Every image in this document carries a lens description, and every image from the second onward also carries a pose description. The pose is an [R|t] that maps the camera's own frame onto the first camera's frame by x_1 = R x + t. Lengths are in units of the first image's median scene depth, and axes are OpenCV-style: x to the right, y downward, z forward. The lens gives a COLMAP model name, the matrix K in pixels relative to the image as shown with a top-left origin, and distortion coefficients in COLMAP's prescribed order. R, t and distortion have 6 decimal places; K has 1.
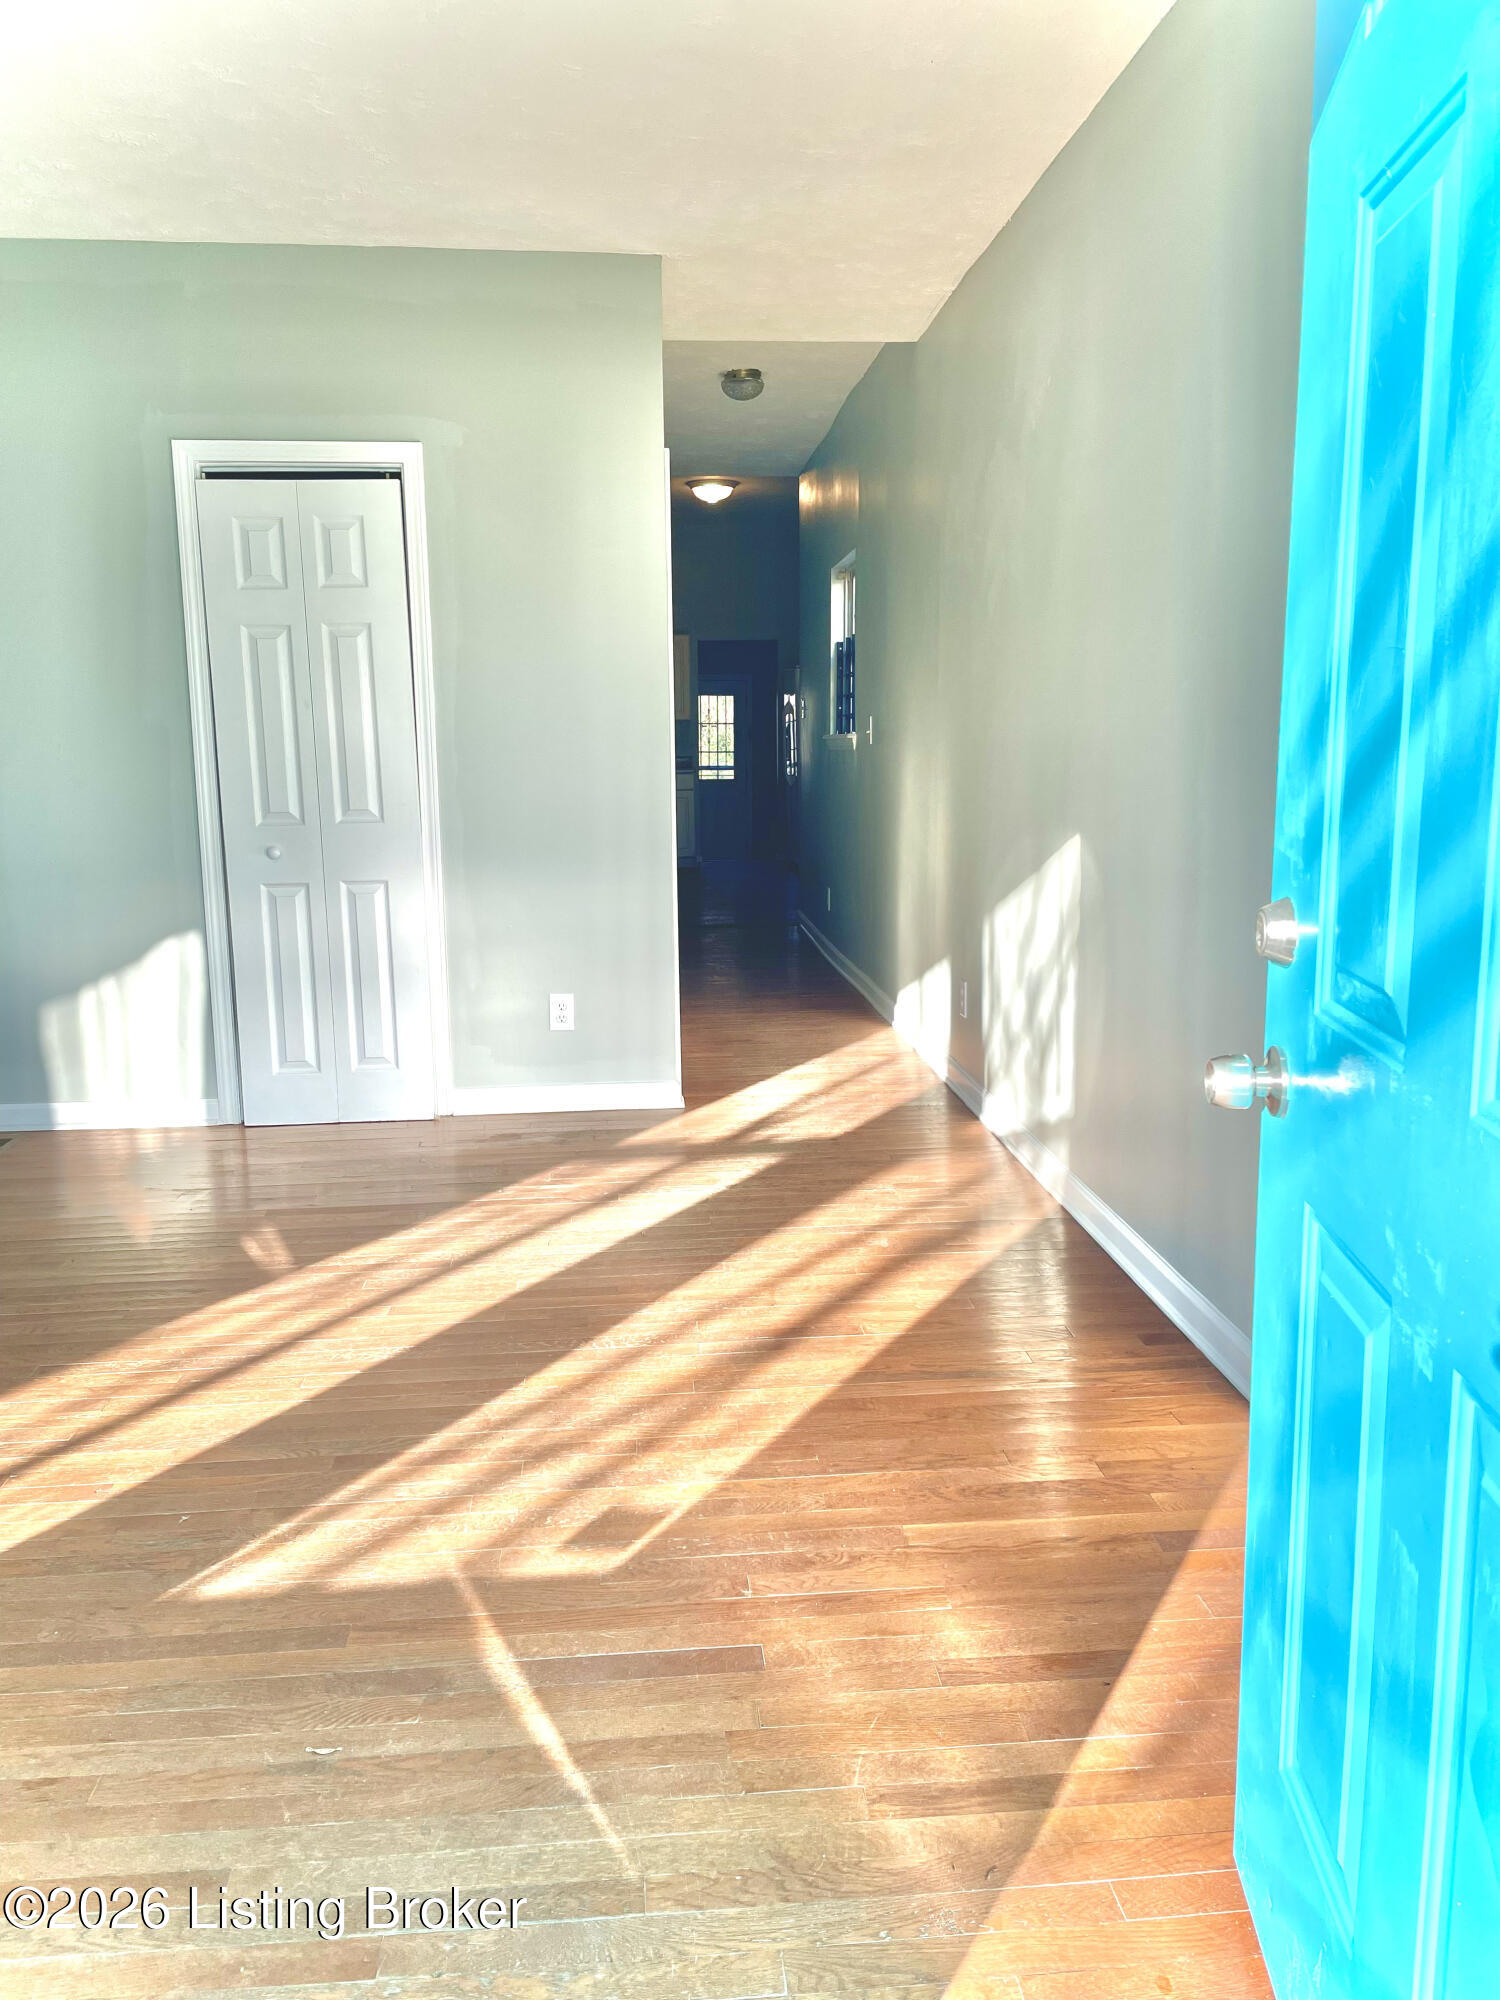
lens RADIAL K [[1498.9, 0, 750.0], [0, 1498.9, 1000.0], [0, 0, 1]] dist [0.074927, -0.090466]
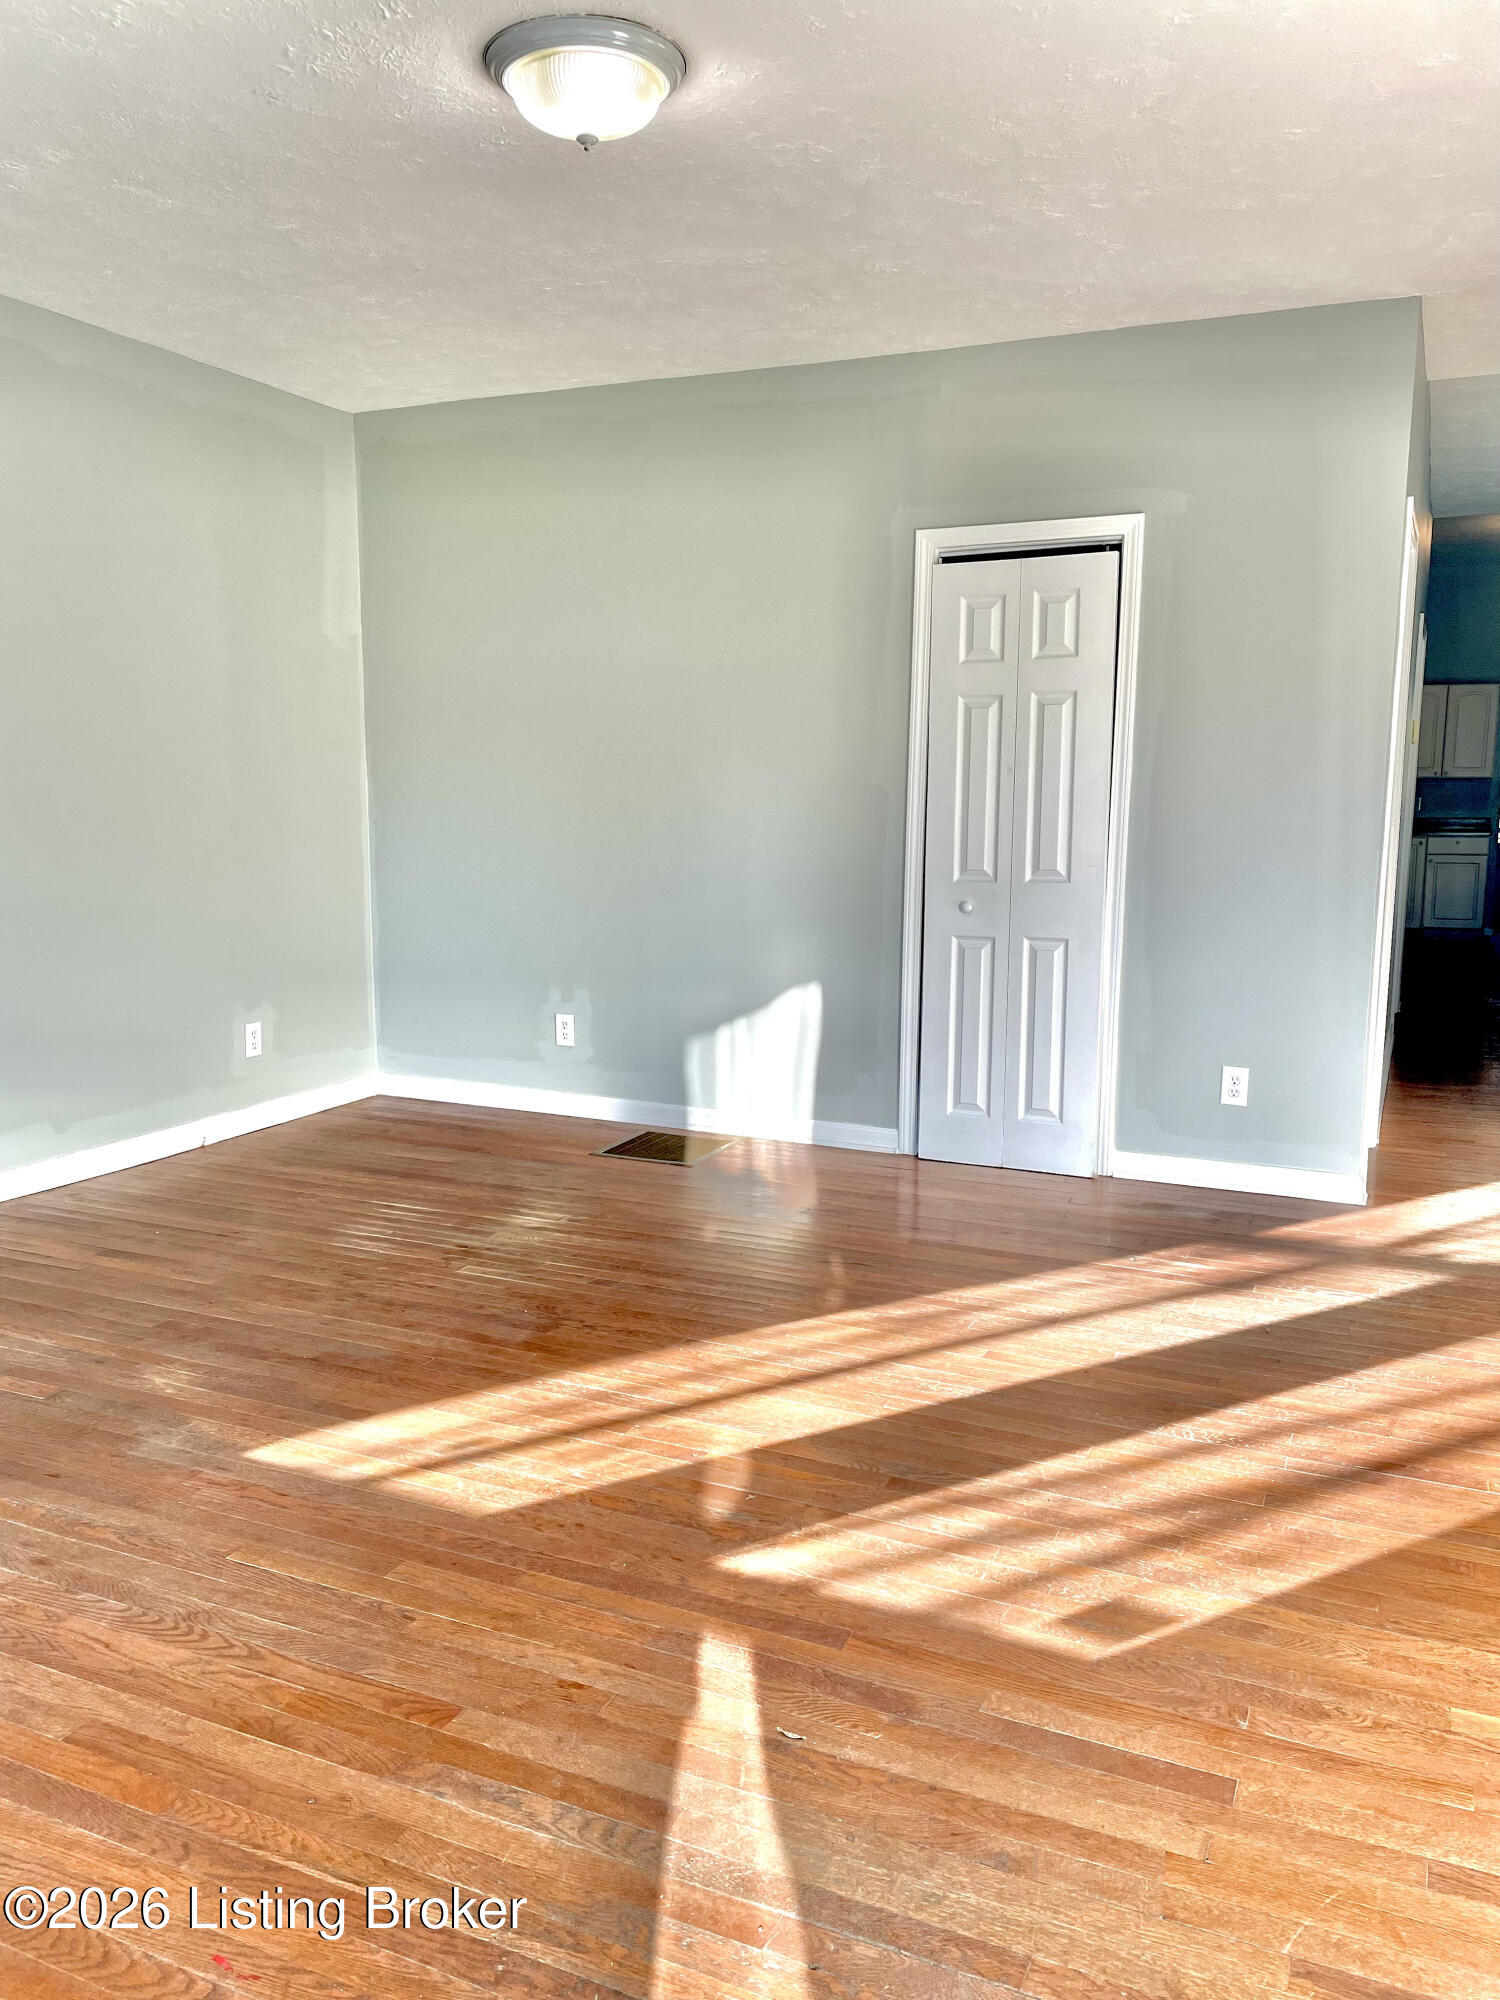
lens RADIAL K [[1495.4, 0, 750.0], [0, 1495.4, 1000.0], [0, 0, 1]] dist [0.112495, -0.133482]
pose [[0.875678, 0.084583, -0.475430, 0.122335], [-0.101194, 0.994822, -0.009399, -0.013291], [0.472173, 0.056341, 0.879703, -0.005143]]
